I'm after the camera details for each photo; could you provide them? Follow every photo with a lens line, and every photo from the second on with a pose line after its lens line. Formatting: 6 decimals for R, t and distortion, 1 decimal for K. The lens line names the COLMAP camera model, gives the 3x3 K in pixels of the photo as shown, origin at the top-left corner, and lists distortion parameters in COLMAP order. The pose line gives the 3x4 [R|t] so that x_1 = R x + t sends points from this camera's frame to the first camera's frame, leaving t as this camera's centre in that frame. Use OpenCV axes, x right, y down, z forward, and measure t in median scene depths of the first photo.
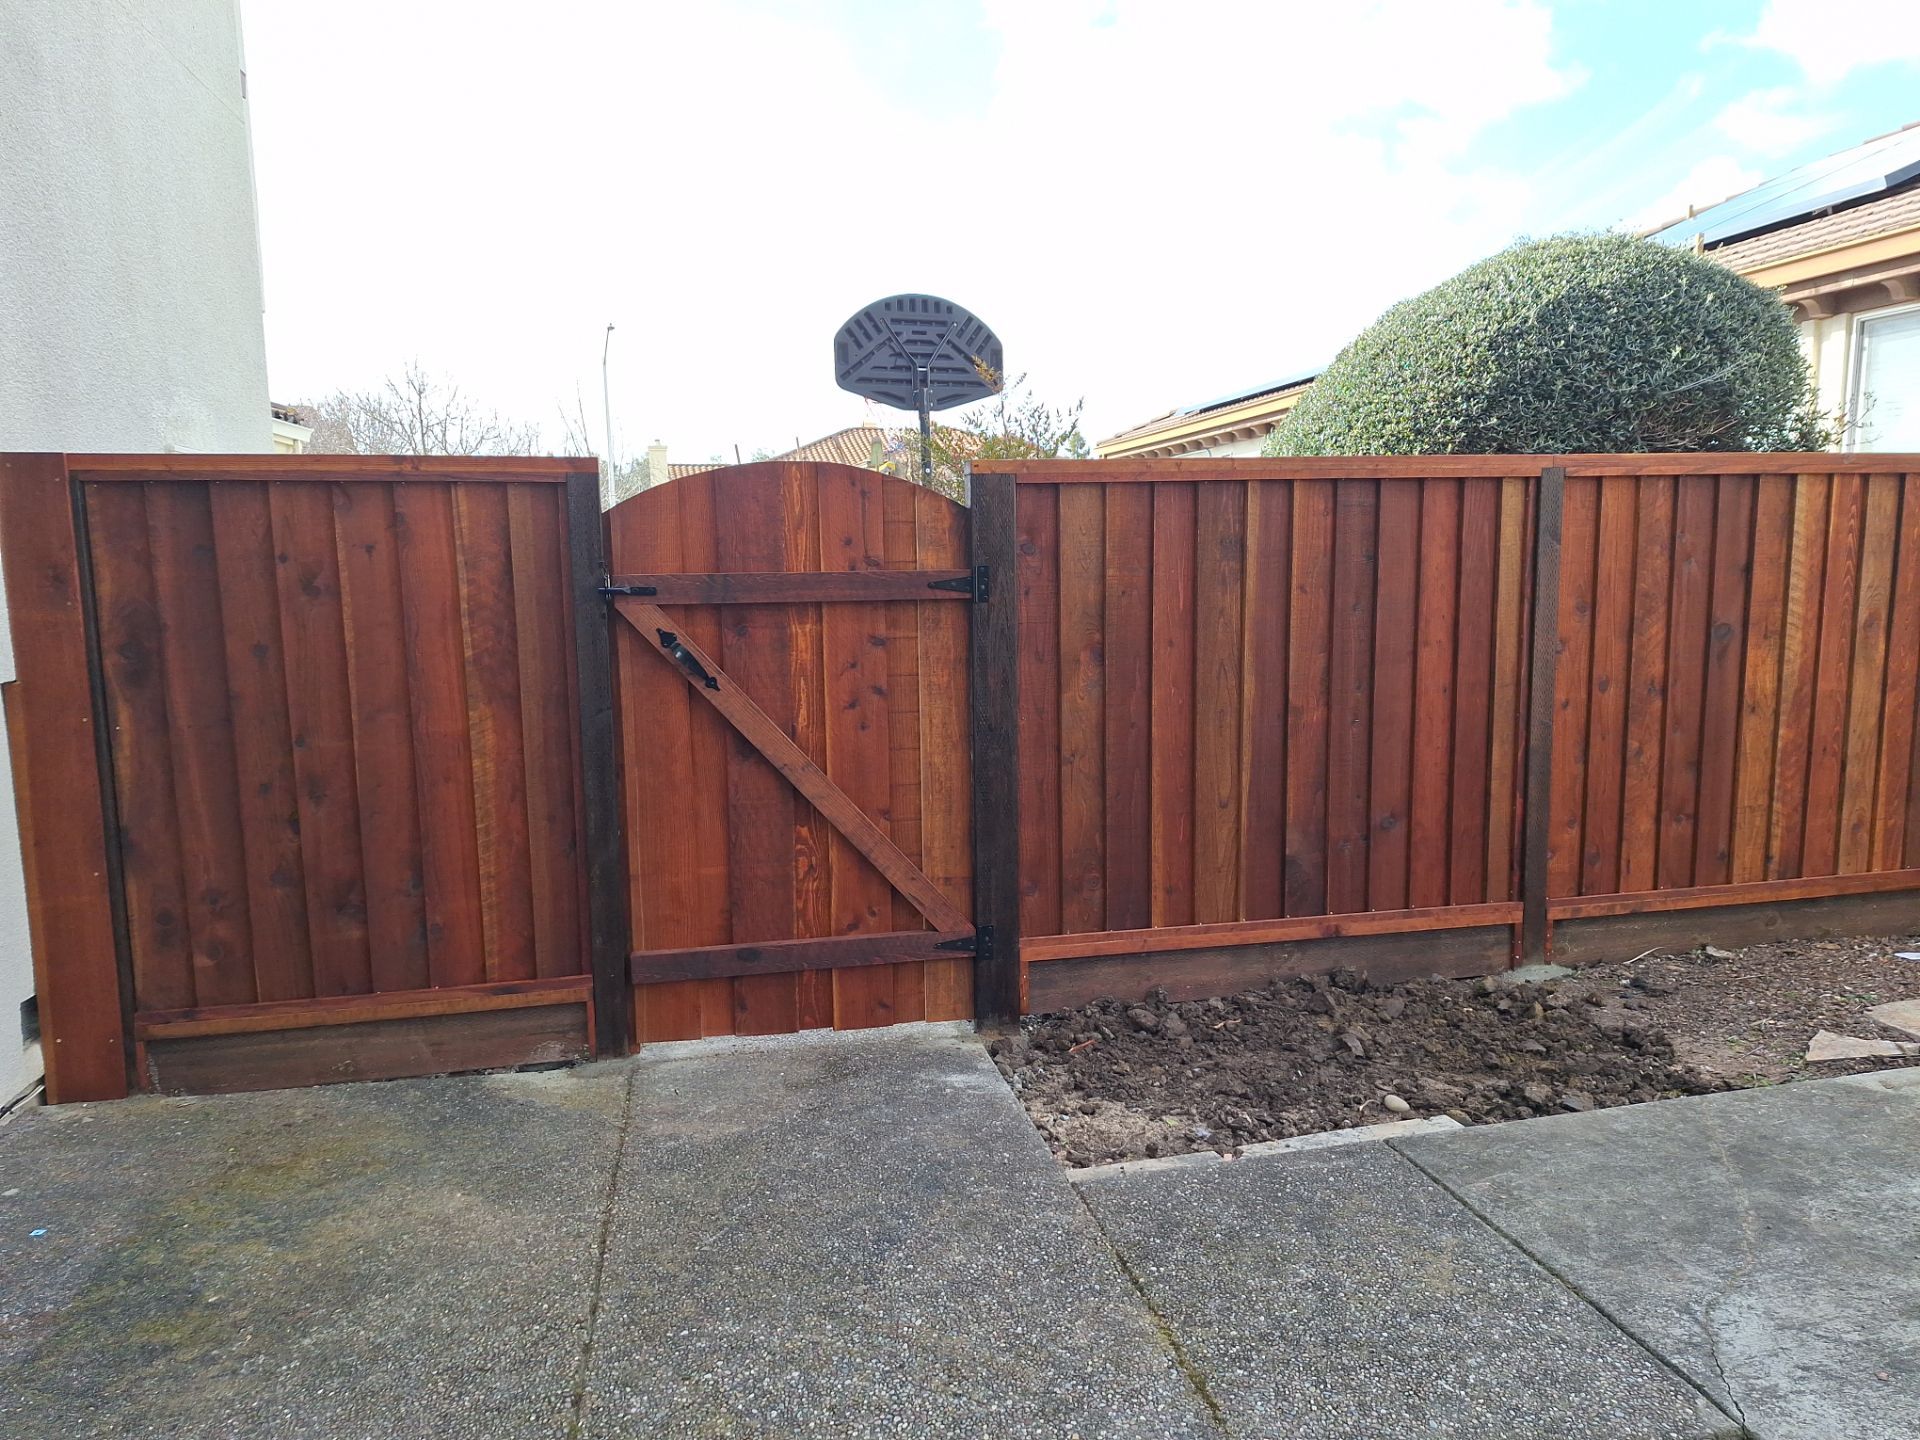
lens RADIAL K [[1325.5, 0, 965.3], [0, 1325.5, 730.4], [0, 0, 1]] dist [0.048493, -0.046636]
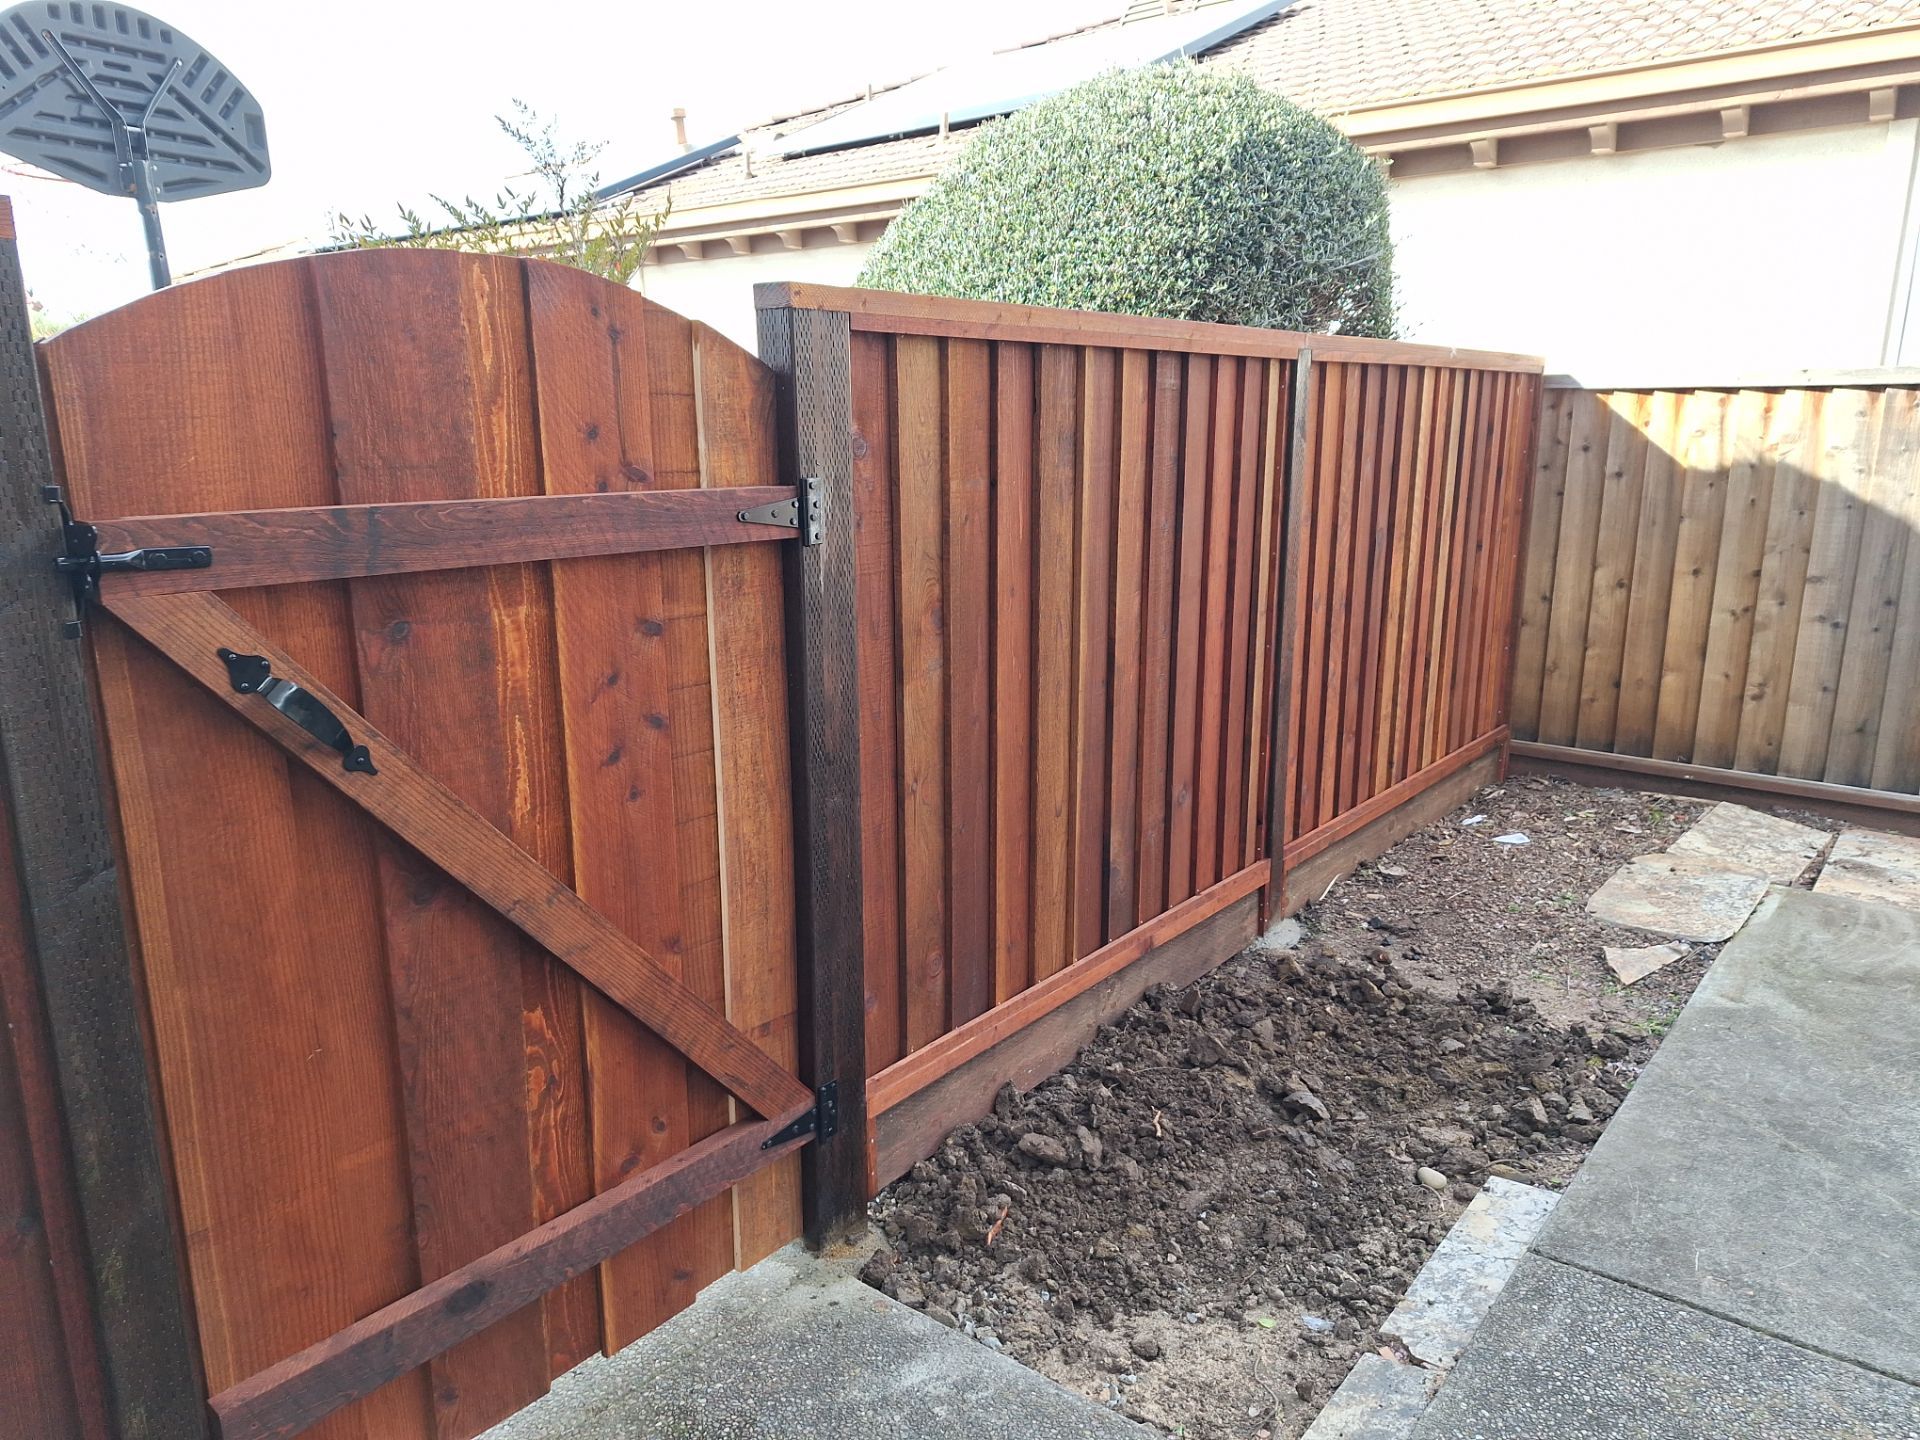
lens RADIAL K [[1325.5, 0, 965.3], [0, 1325.5, 730.4], [0, 0, 1]] dist [0.048493, -0.046636]
pose [[0.771335, -0.130946, 0.622813, -0.297873], [0.074877, 0.990480, 0.115515, -0.077920], [-0.632010, -0.042466, 0.773796, 0.514875]]
